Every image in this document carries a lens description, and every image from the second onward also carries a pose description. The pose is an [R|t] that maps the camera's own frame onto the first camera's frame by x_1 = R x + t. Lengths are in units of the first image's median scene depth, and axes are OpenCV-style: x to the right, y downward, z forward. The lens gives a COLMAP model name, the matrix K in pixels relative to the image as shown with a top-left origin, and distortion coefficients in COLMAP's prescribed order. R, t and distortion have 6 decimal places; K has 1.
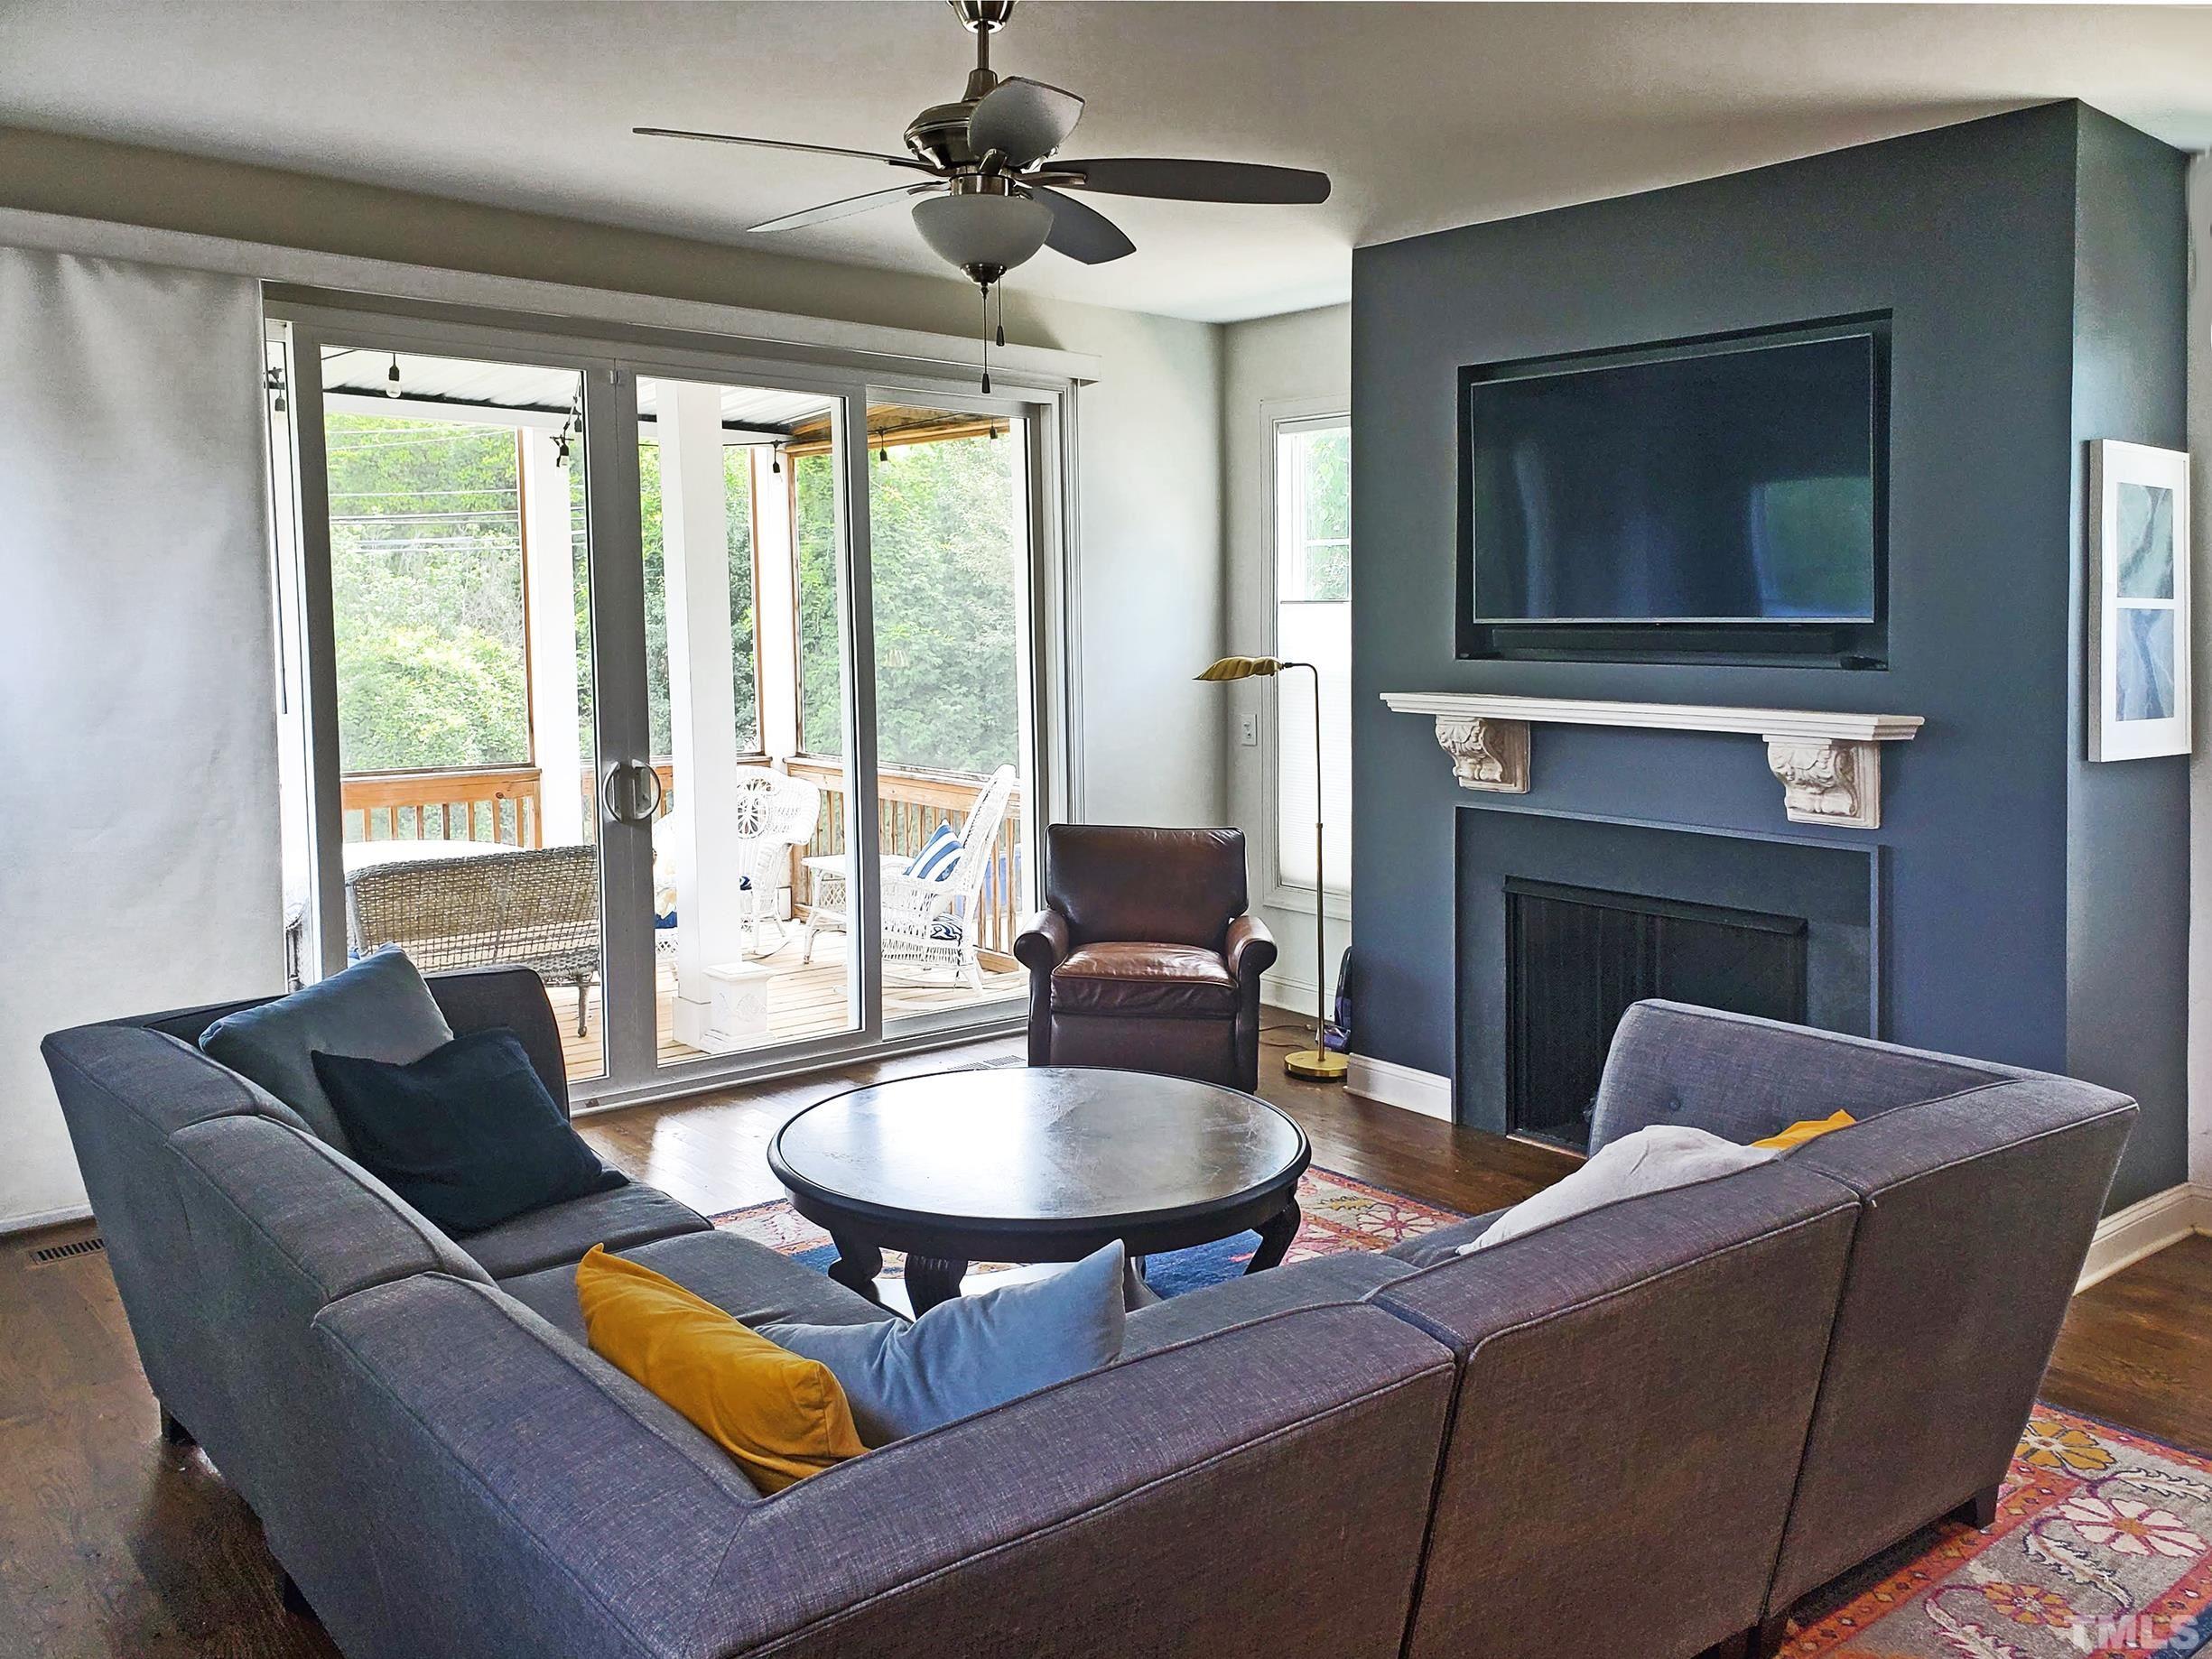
lens RADIAL K [[1761.4, 0, 1125.0], [0, 1761.4, 845.0], [0, 0, 1]] dist [0.043104, -0.037663]
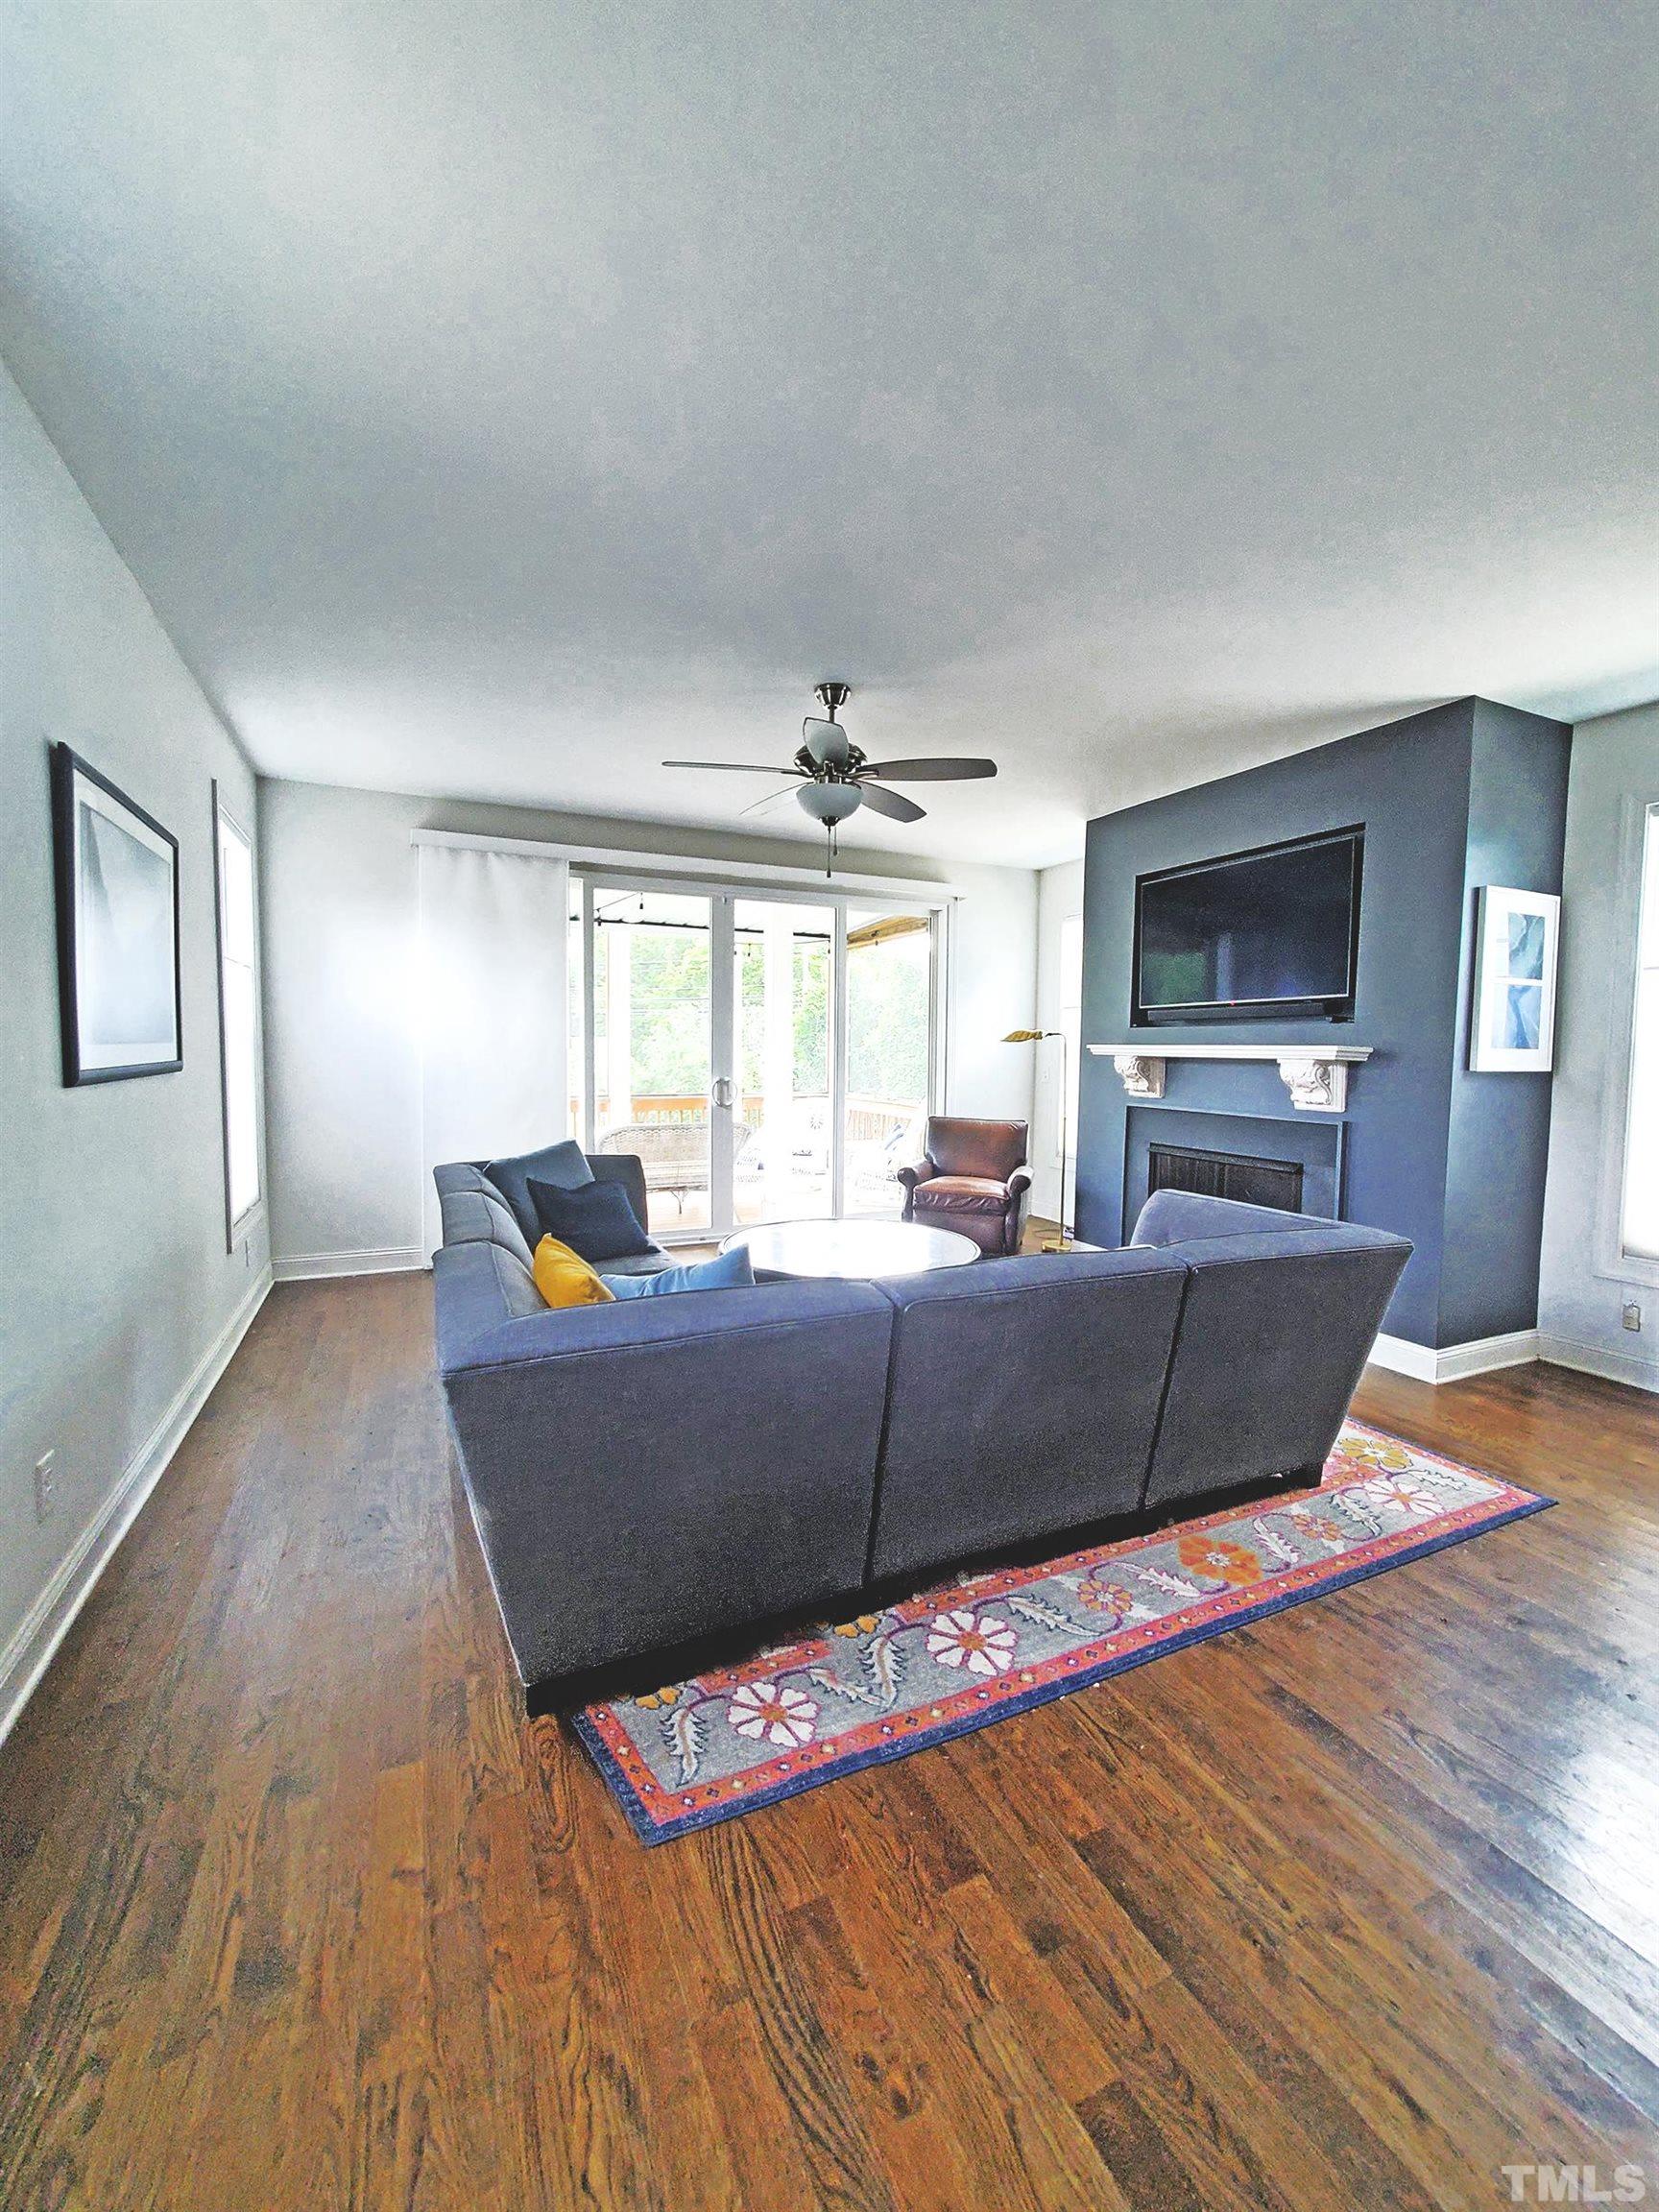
lens RADIAL K [[897.2, 0, 819.7], [0, 897.2, 1100.3], [0, 0, 1]] dist [0.009364, -0.001397]
pose [[0.958752, 0.025059, -0.283137, 0.180154], [-0.046060, 0.996638, -0.067762, 0.063066], [0.280487, 0.078008, 0.956683, 0.007919]]
